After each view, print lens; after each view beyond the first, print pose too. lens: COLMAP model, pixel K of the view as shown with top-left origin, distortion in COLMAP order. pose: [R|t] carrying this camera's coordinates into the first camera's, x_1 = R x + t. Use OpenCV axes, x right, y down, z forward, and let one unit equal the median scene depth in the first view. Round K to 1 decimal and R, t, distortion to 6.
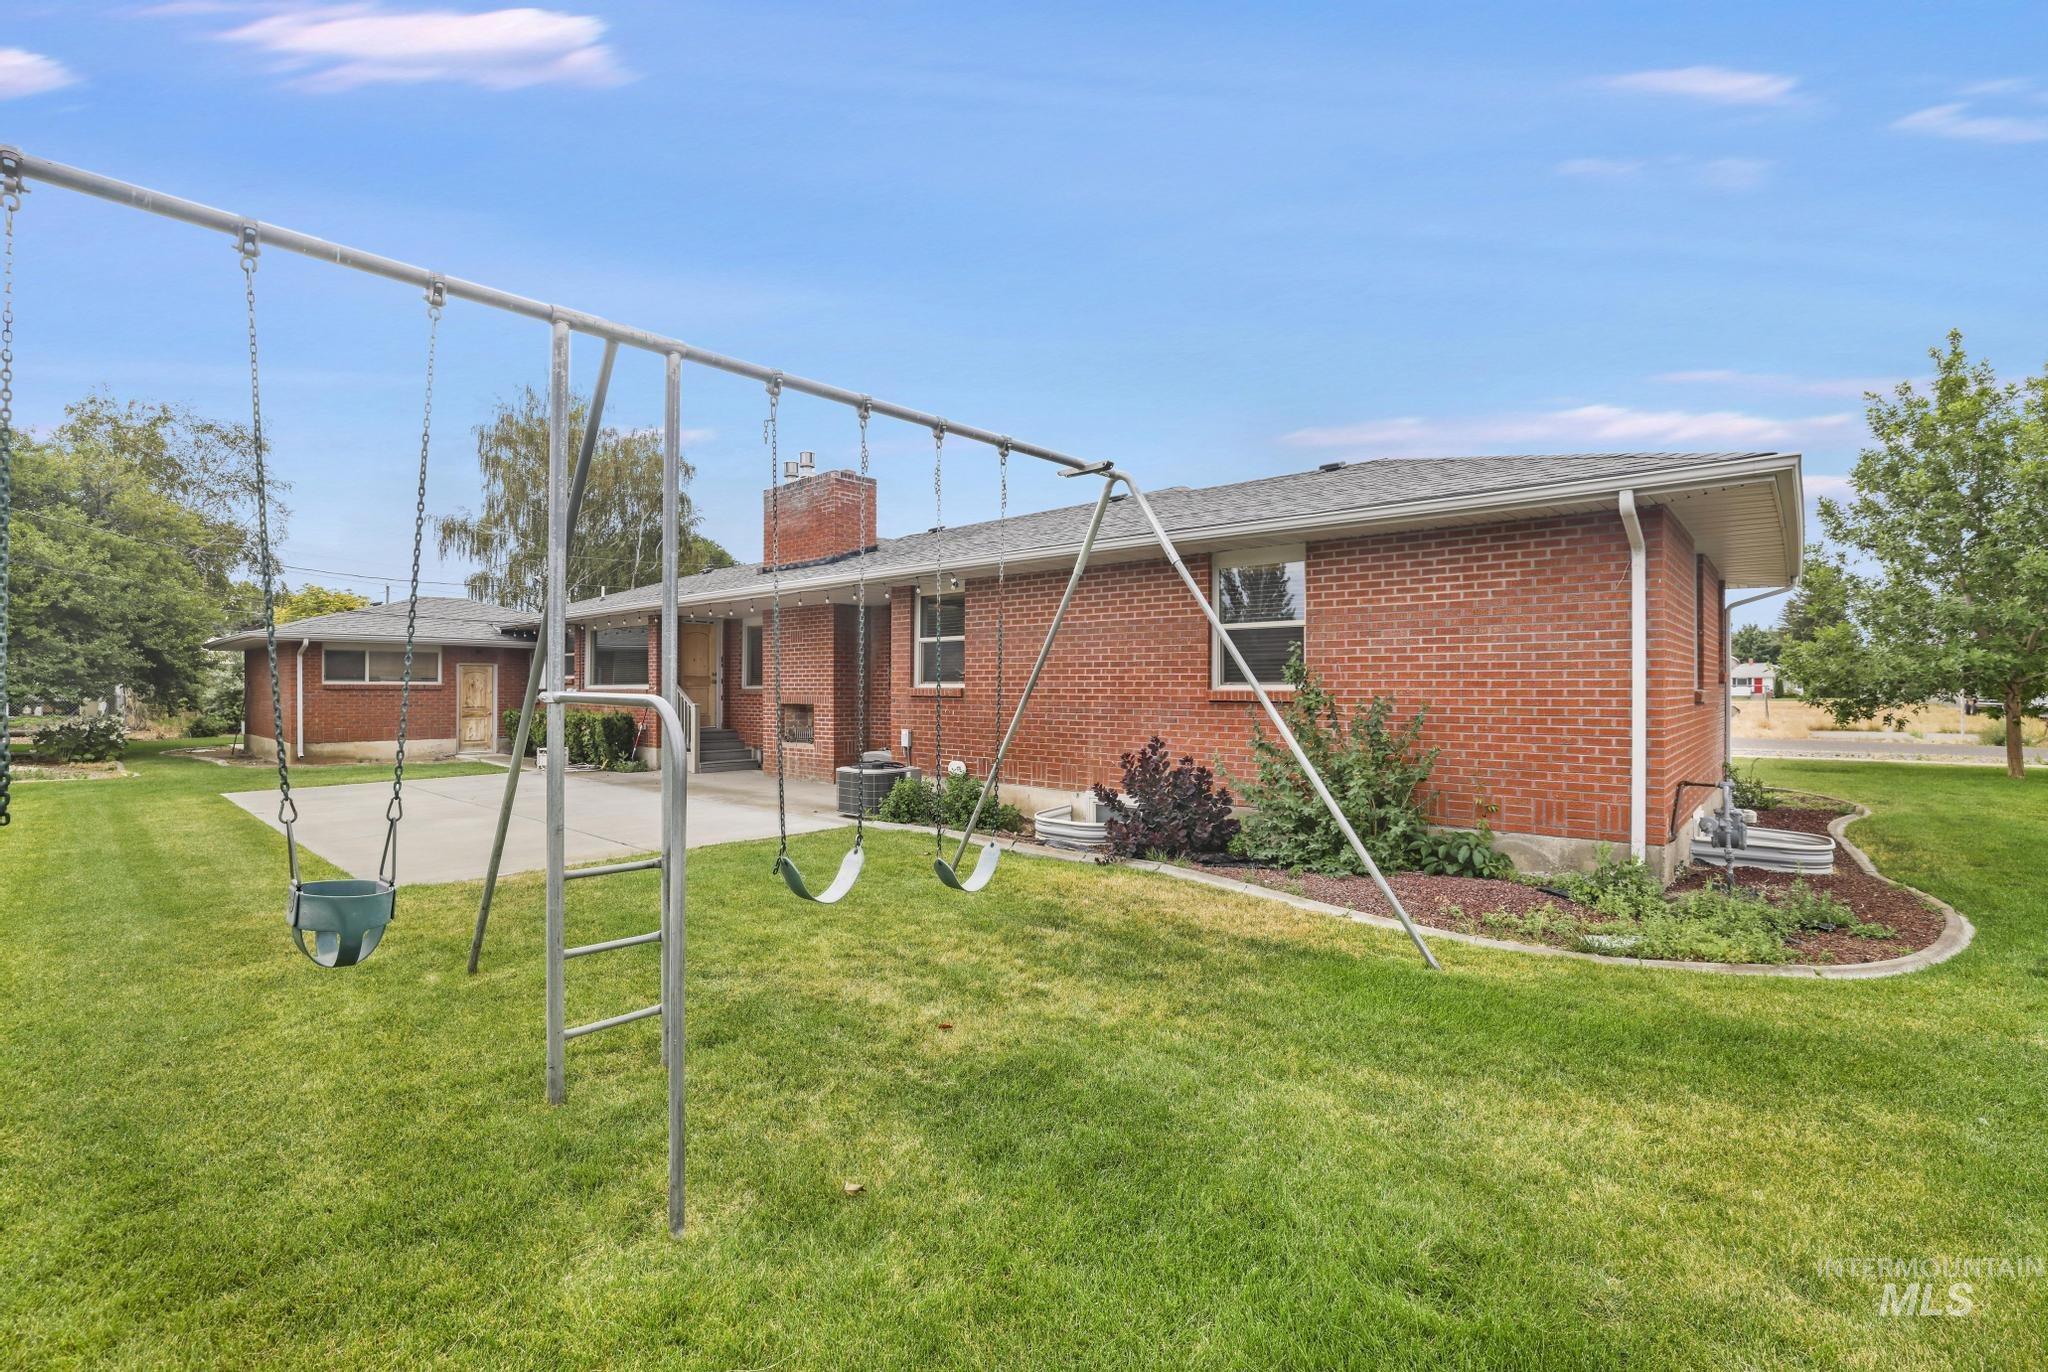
lens RADIAL K [[947.2, 0, 963.7], [0, 947.2, 681.1], [0, 0, 1]] dist [0.001823, 0.000278]
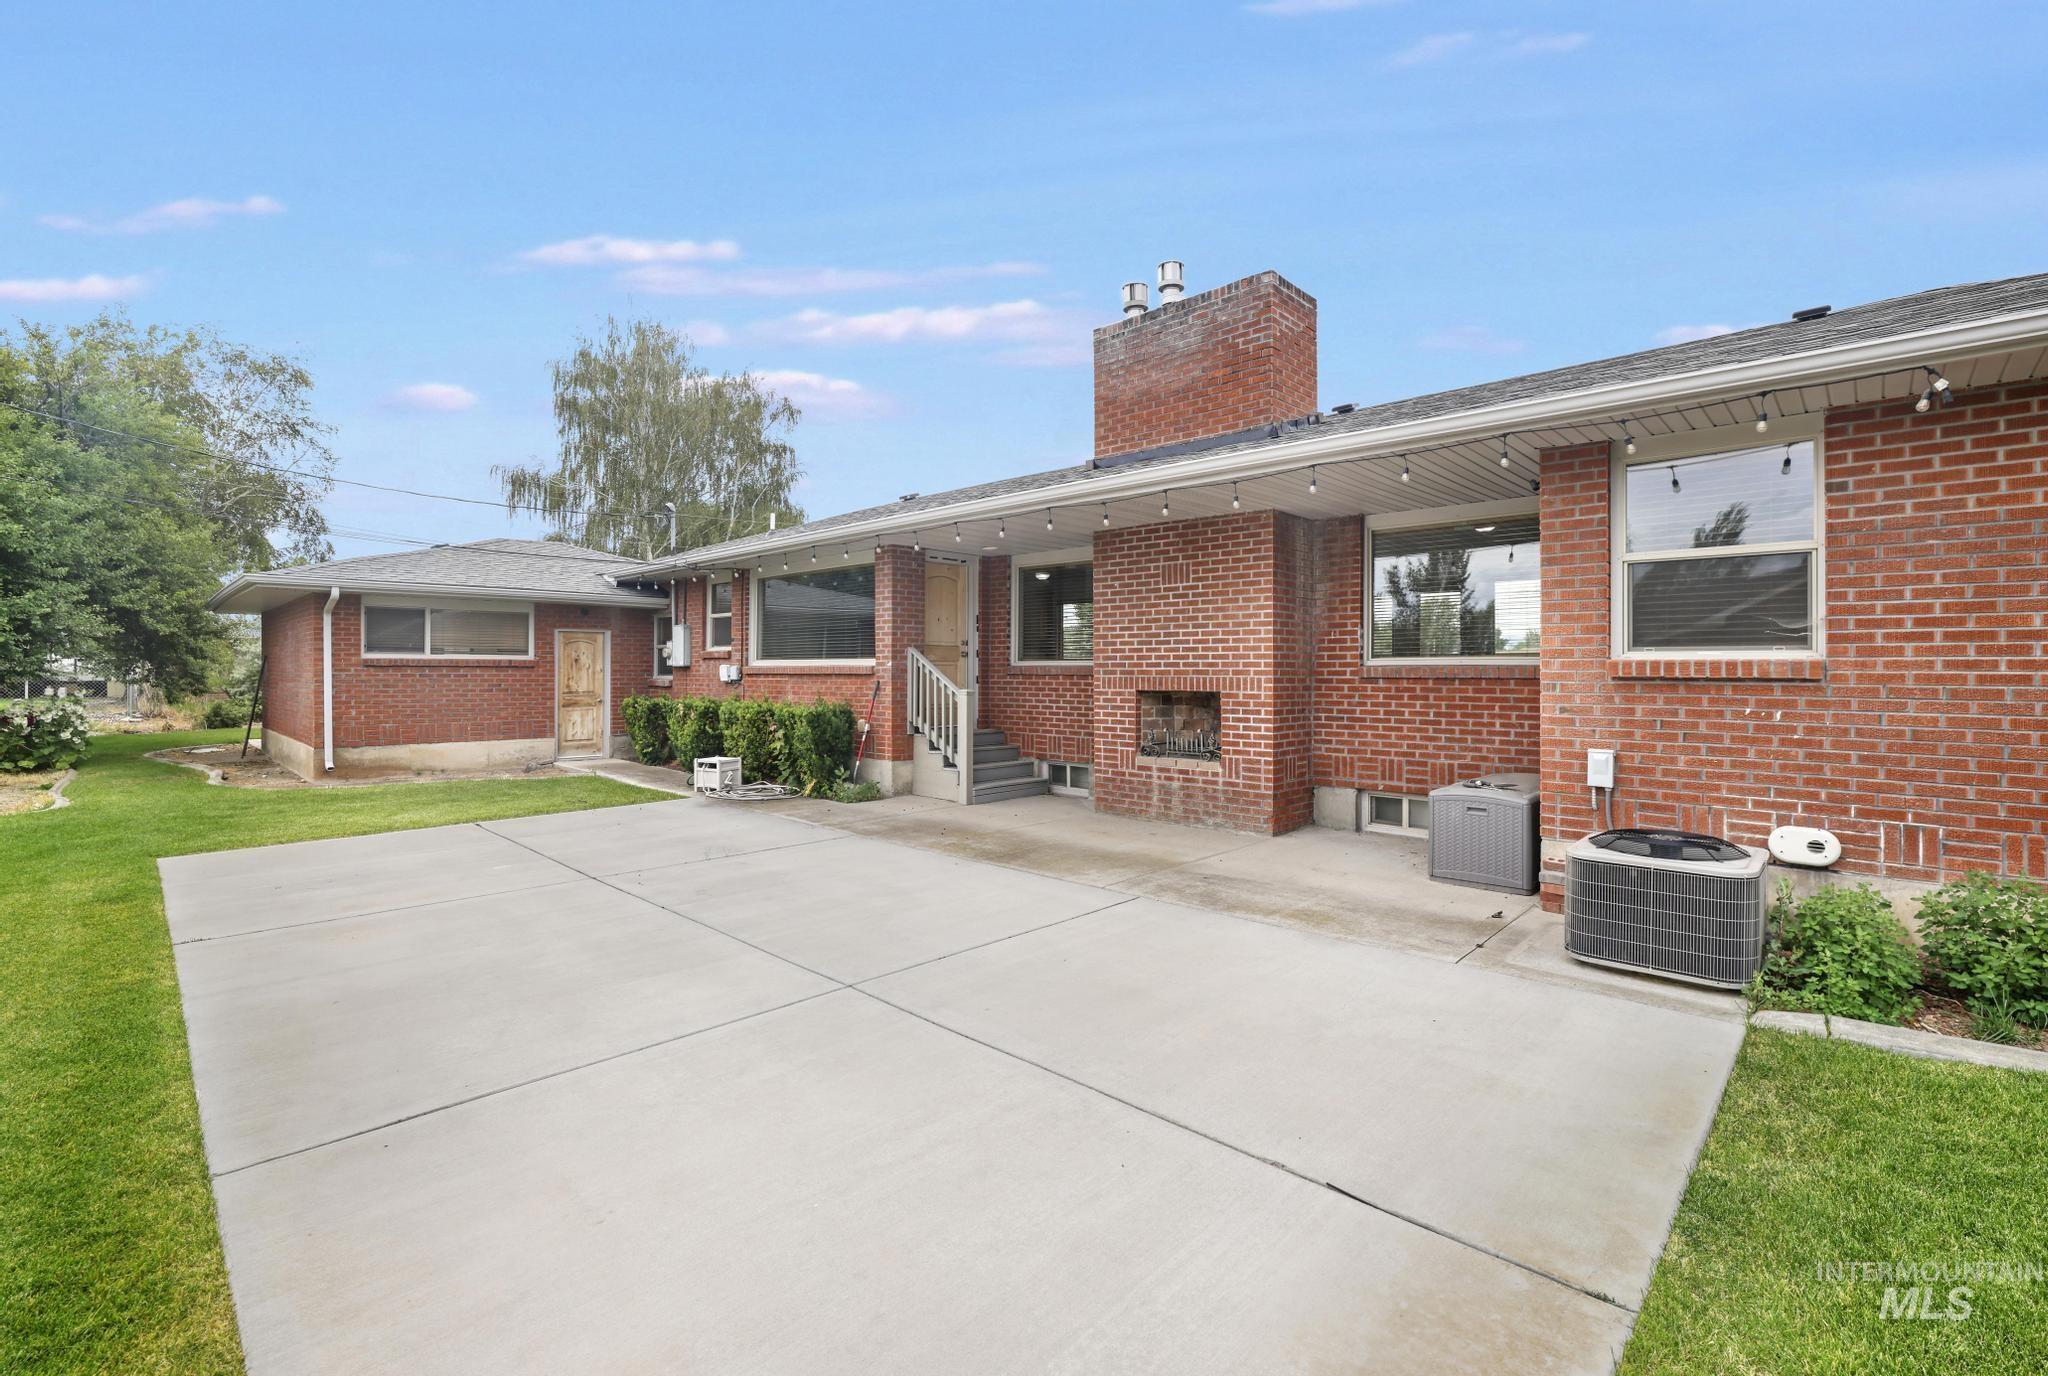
lens RADIAL K [[868.5, 0, 964.7], [0, 868.5, 668.6], [0, 0, 1]] dist [-0.015944, 0.000561]
pose [[0.999998, 0.000793, -0.001563, -0.240706], [-0.000781, 0.999972, 0.007504, 0.005443], [0.001568, -0.007502, 0.999971, 0.377760]]
